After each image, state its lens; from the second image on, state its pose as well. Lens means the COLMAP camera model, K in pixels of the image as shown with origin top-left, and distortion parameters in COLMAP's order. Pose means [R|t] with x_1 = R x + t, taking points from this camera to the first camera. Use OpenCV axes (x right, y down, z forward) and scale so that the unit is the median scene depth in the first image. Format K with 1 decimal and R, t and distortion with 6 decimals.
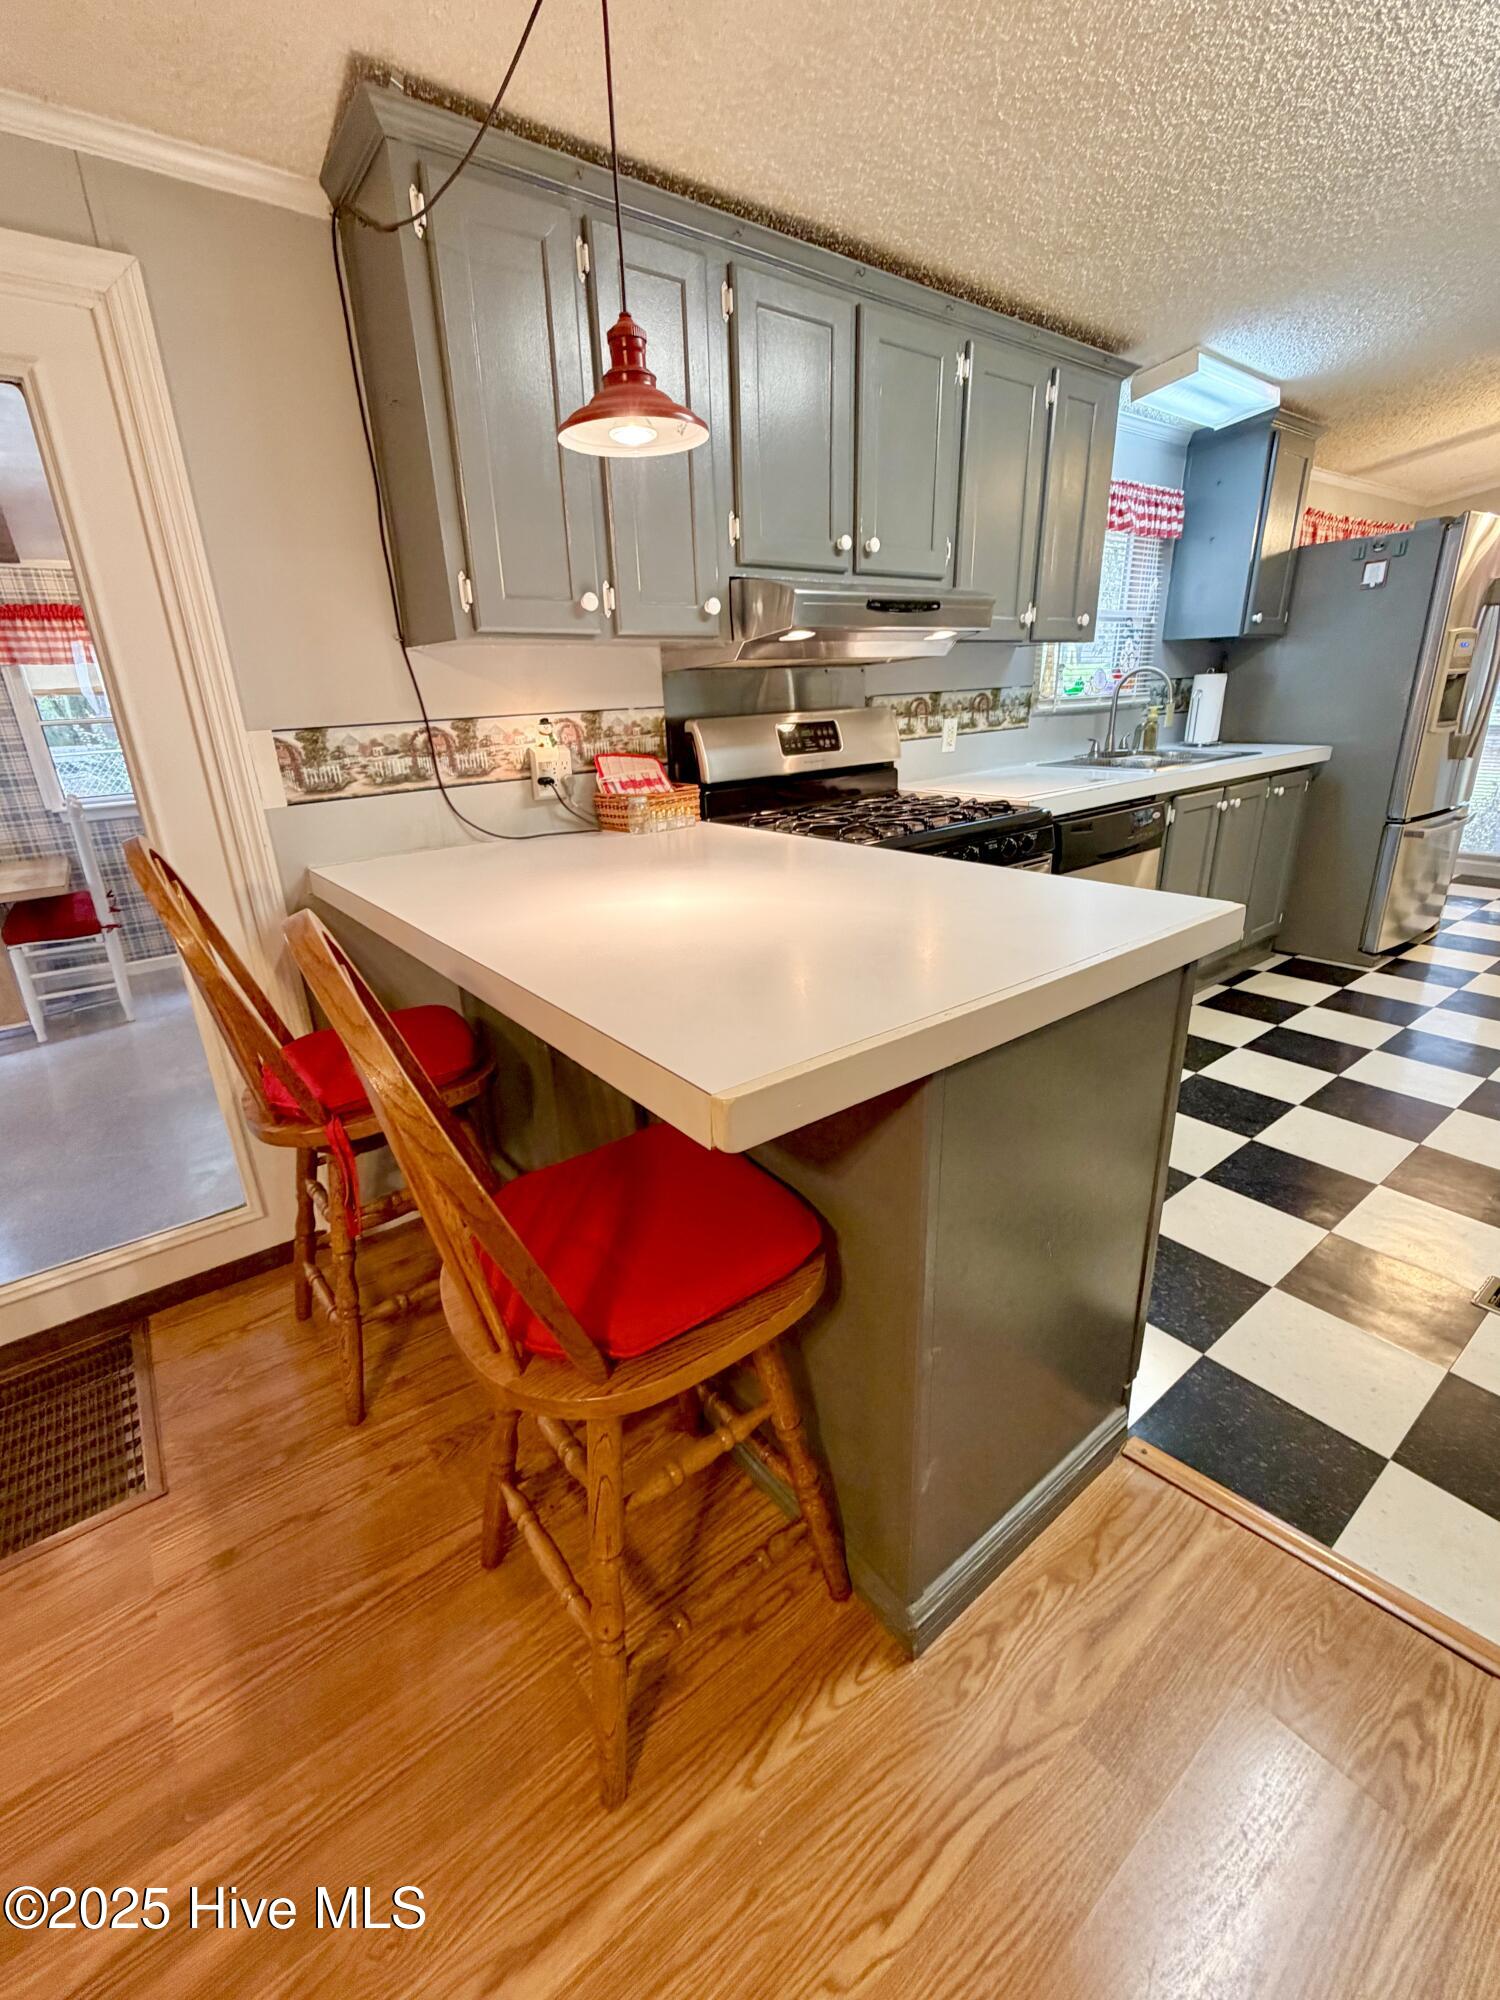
lens RADIAL K [[827.7, 0, 751.3], [0, 827.7, 989.6], [0, 0, 1]] dist [-0.001508, -0.000389]
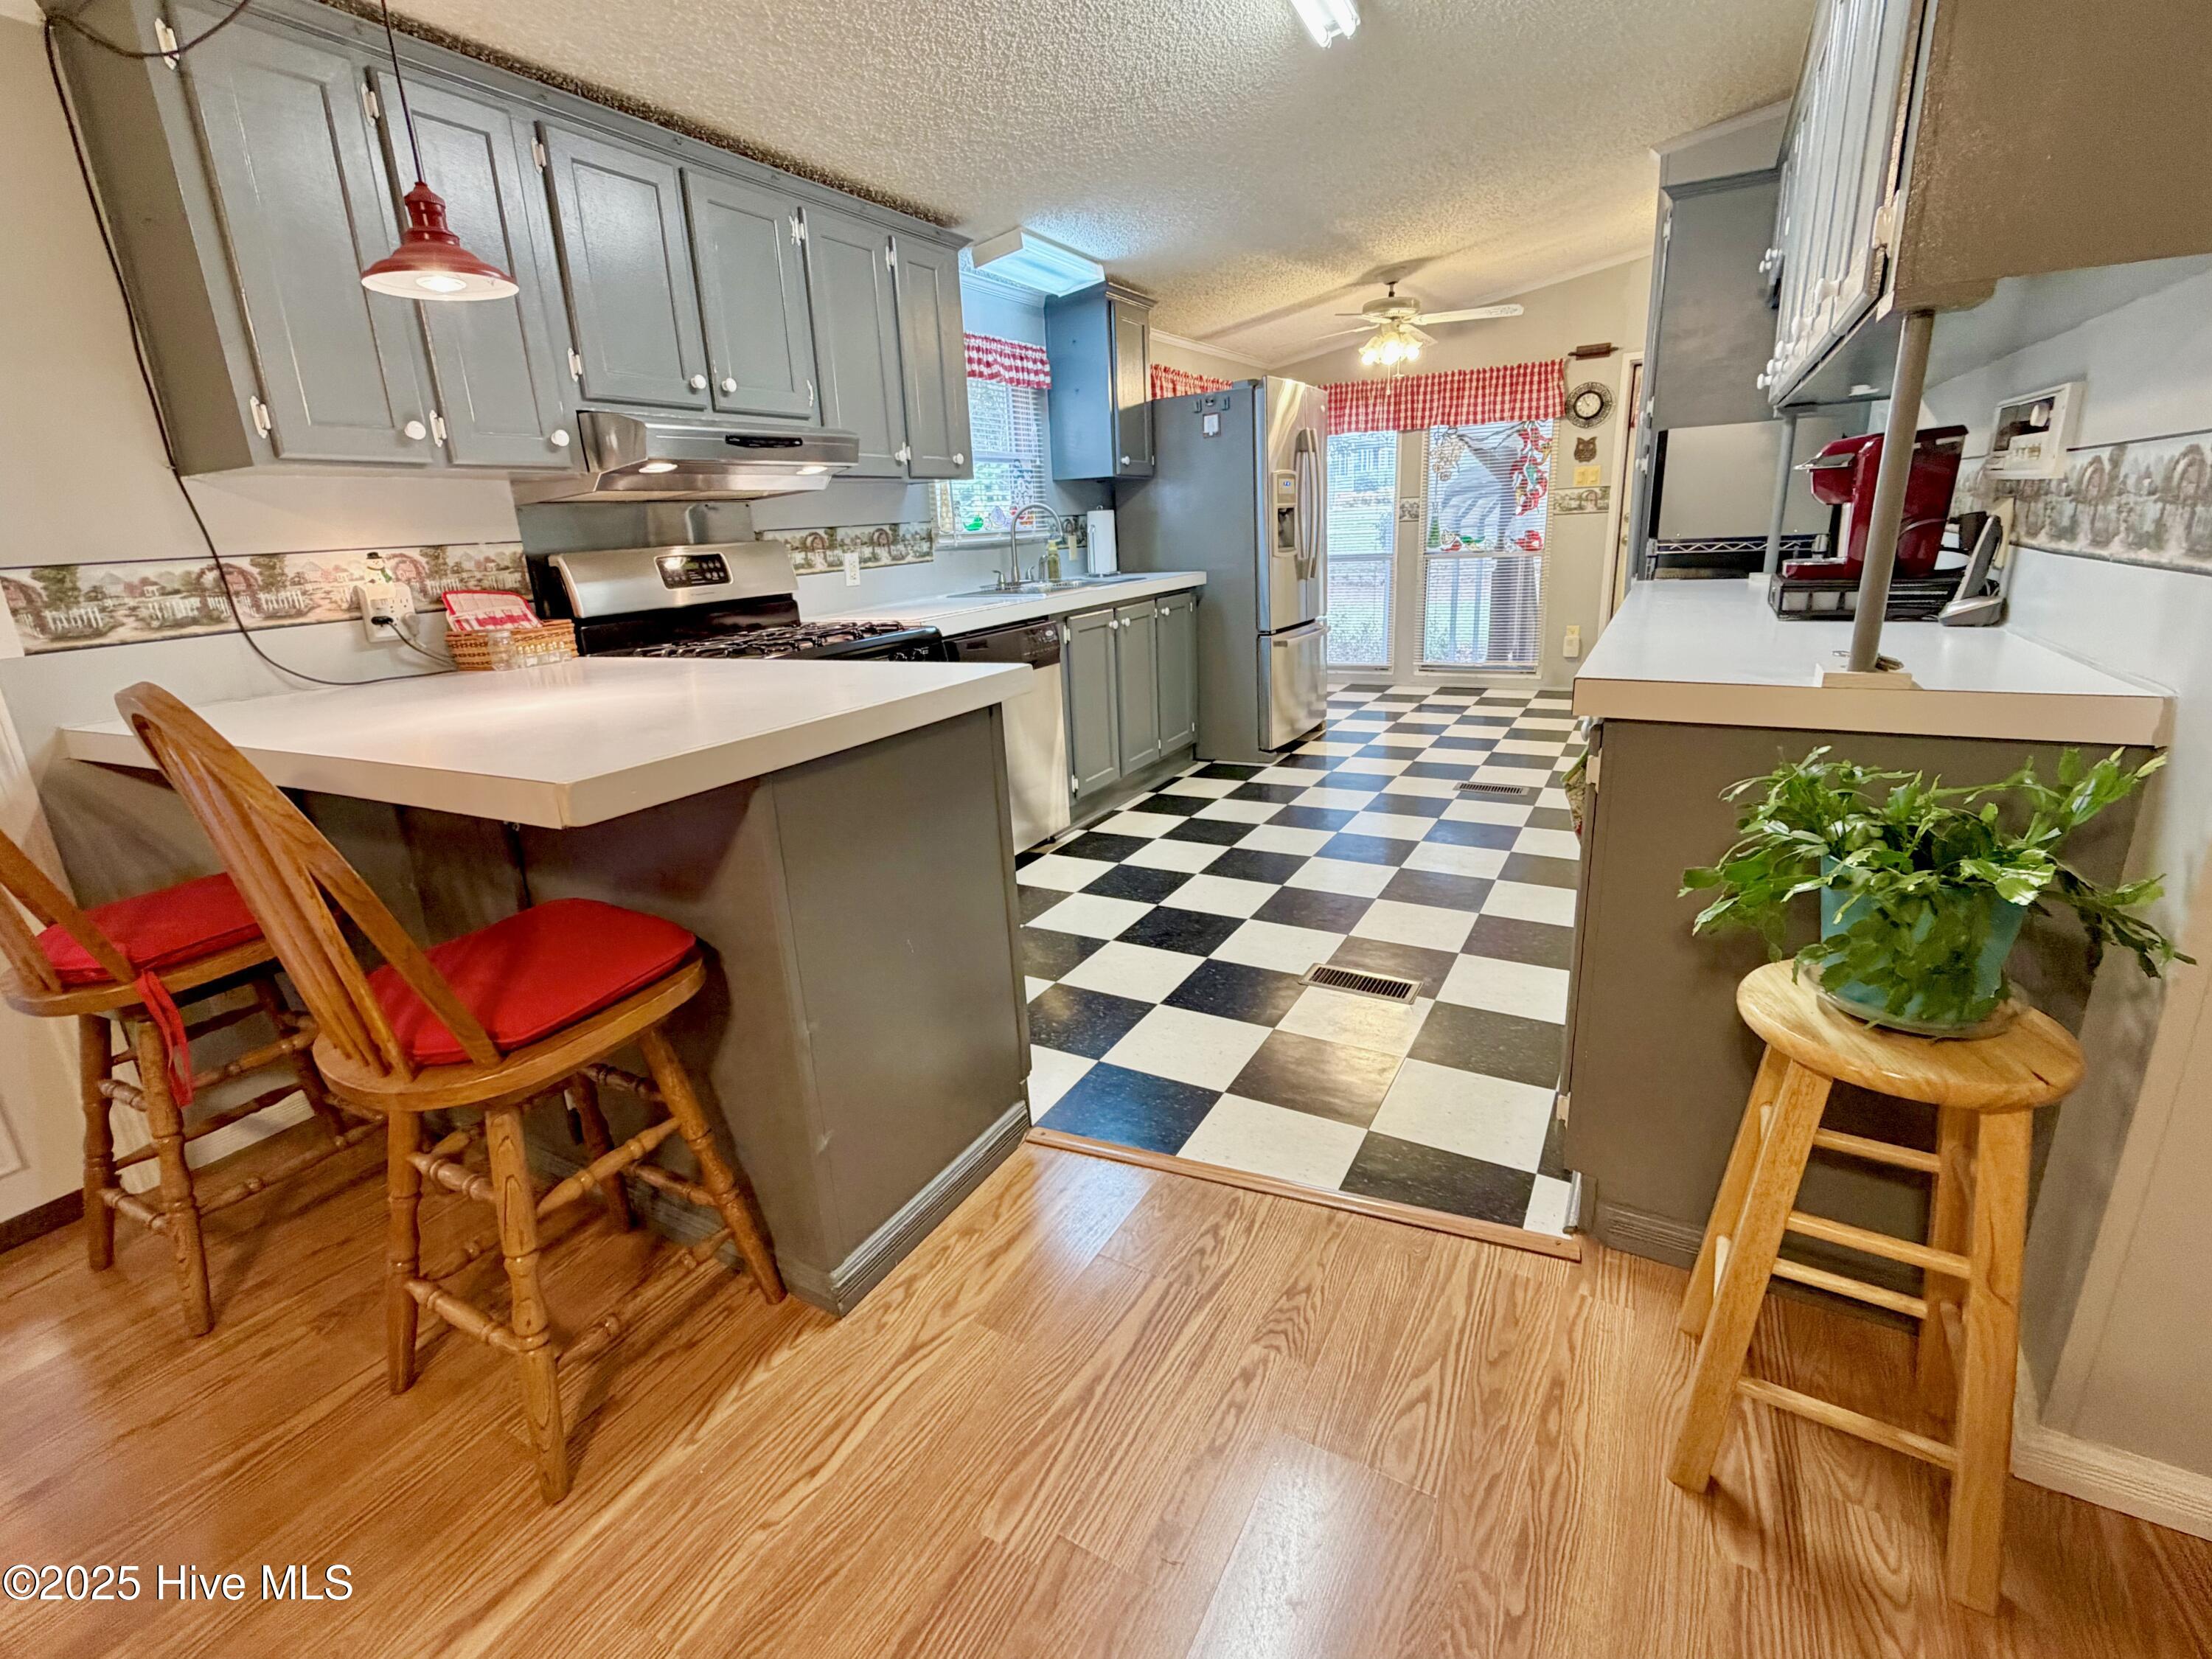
lens RADIAL K [[977.6, 0, 1086.2], [0, 977.6, 807.9], [0, 0, 1]] dist [-0.003840, 0.001406]
pose [[0.925002, -0.118094, 0.361144, 0.060882], [0.148144, 0.987346, -0.056583, 0.137131], [-0.349892, 0.105841, 0.930792, -0.270185]]
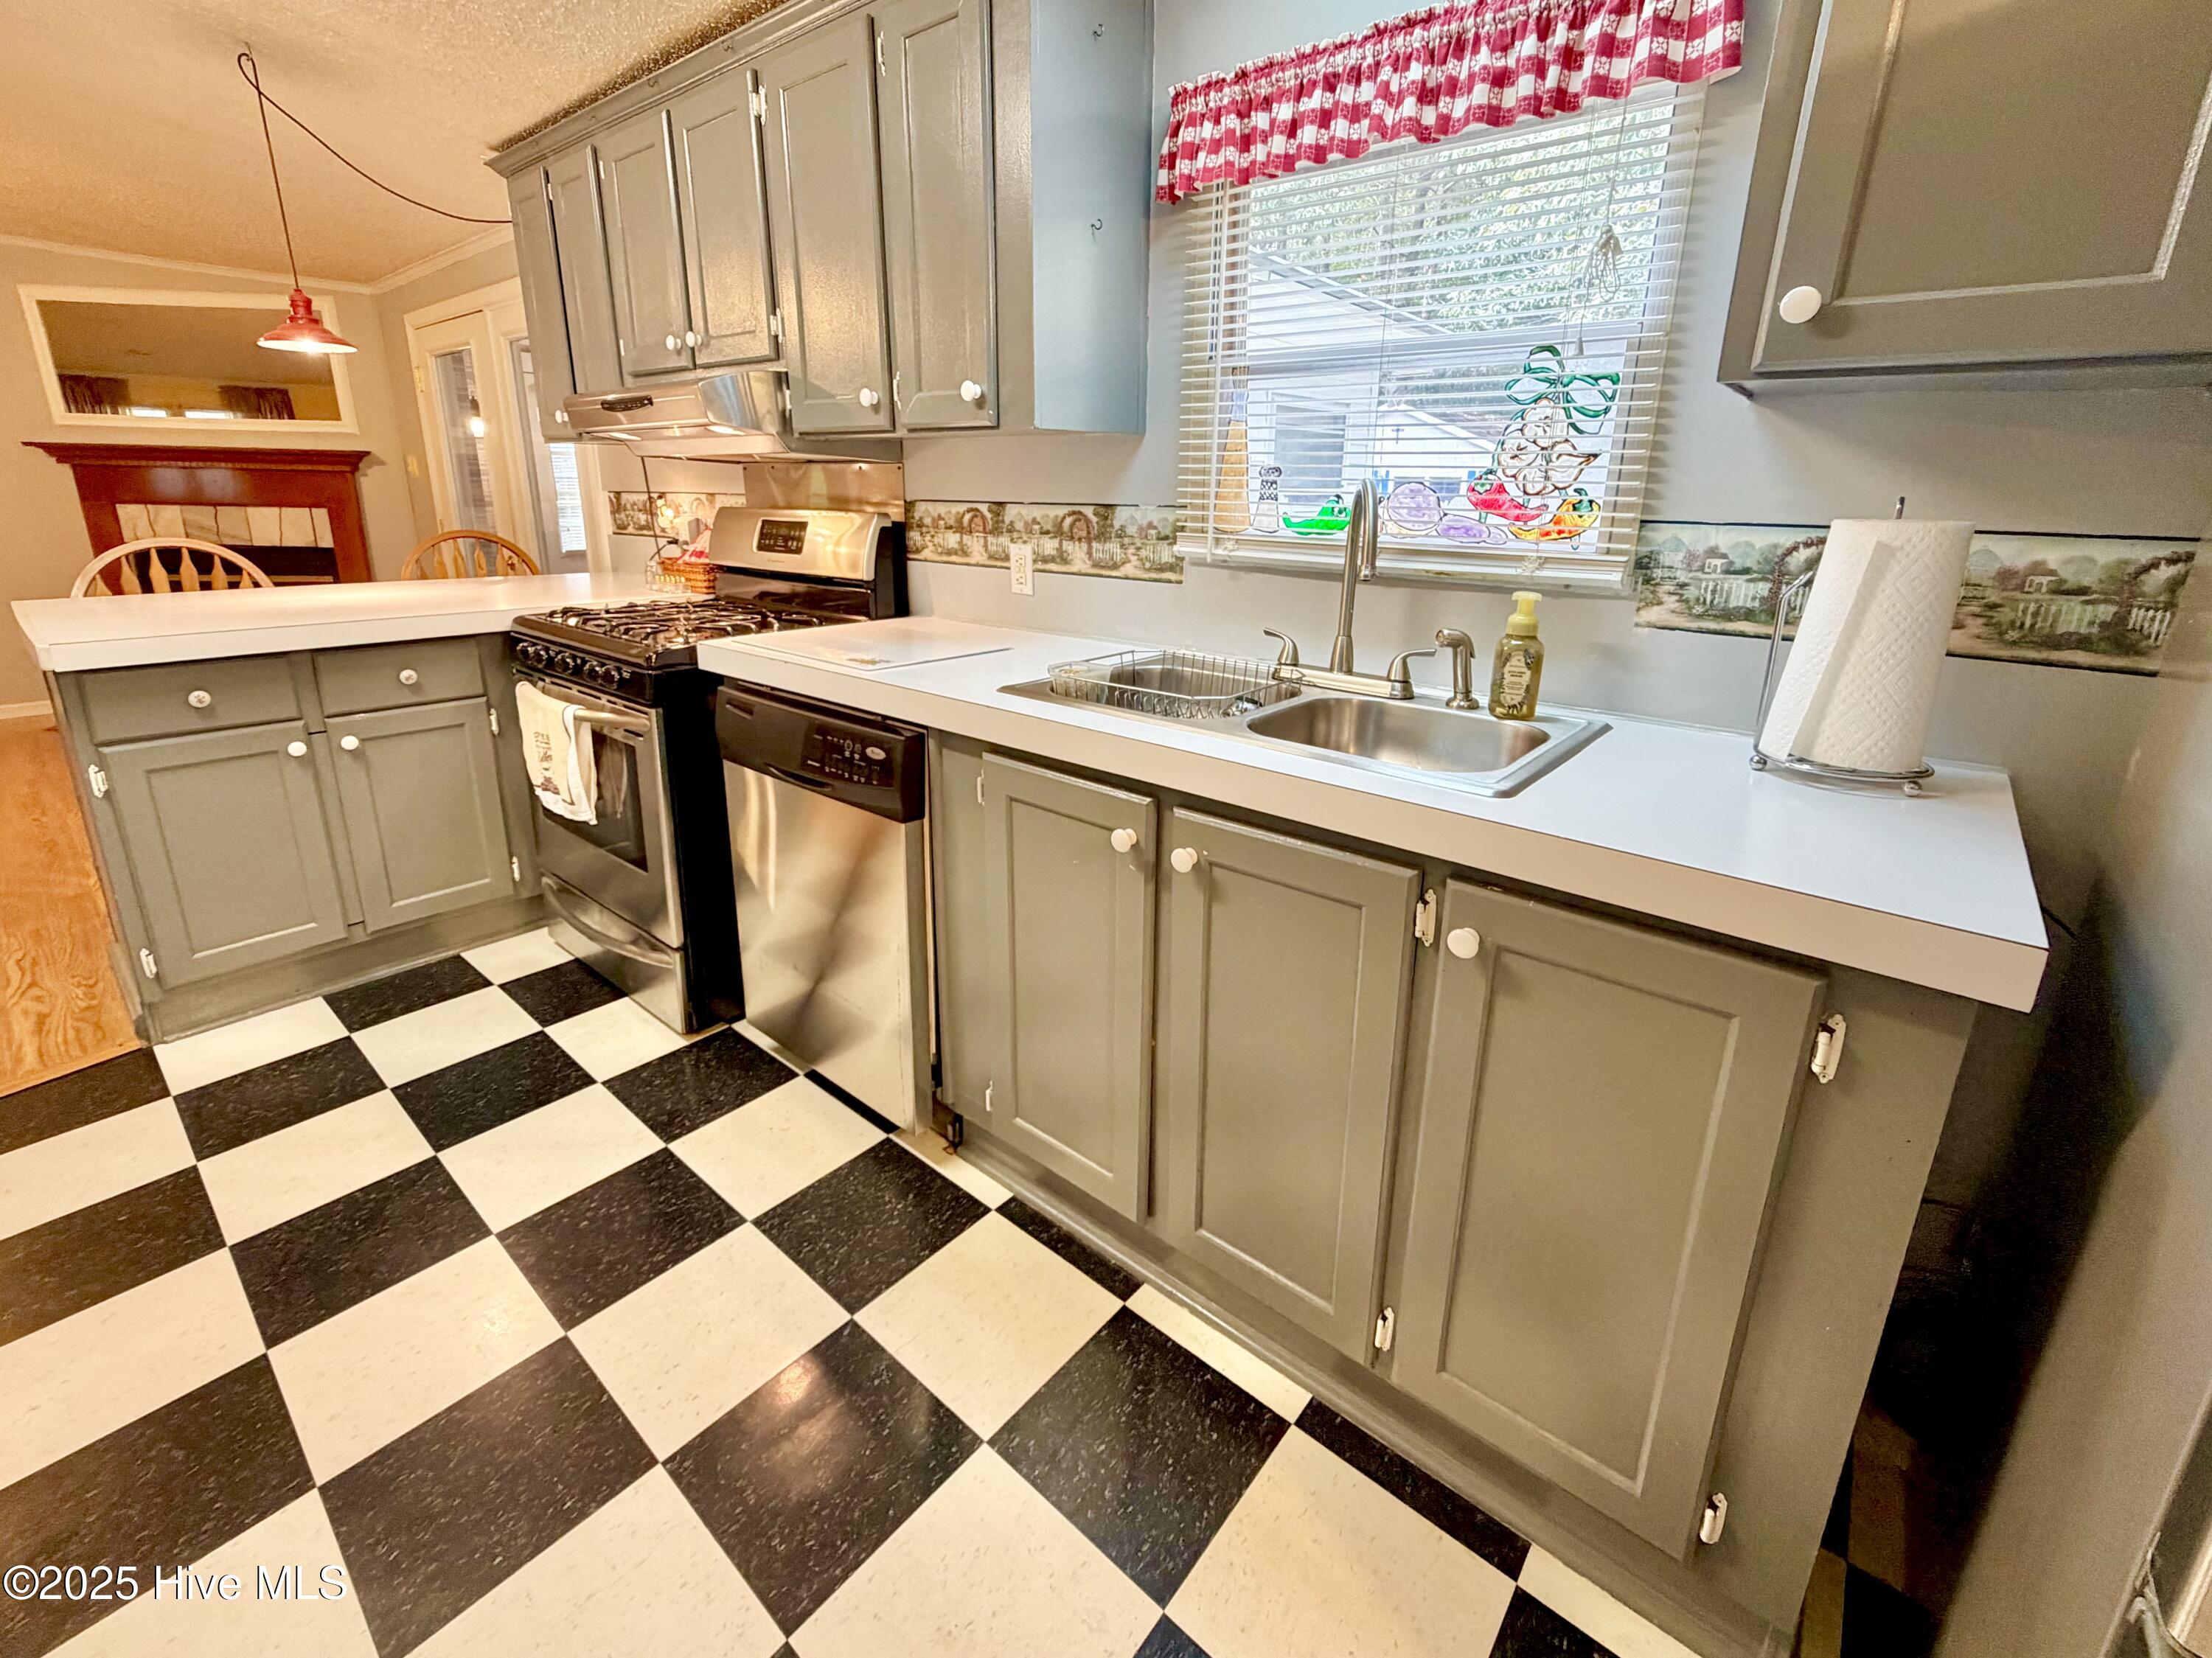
lens RADIAL K [[968.9, 0, 1106.8], [0, 968.9, 743.7], [0, 0, 1]] dist [0.002346, -0.000389]
pose [[0.208091, 0.296758, -0.932004, 1.551710], [-0.351556, 0.911880, 0.211858, -0.566906], [0.912747, 0.283566, 0.294082, 1.353748]]
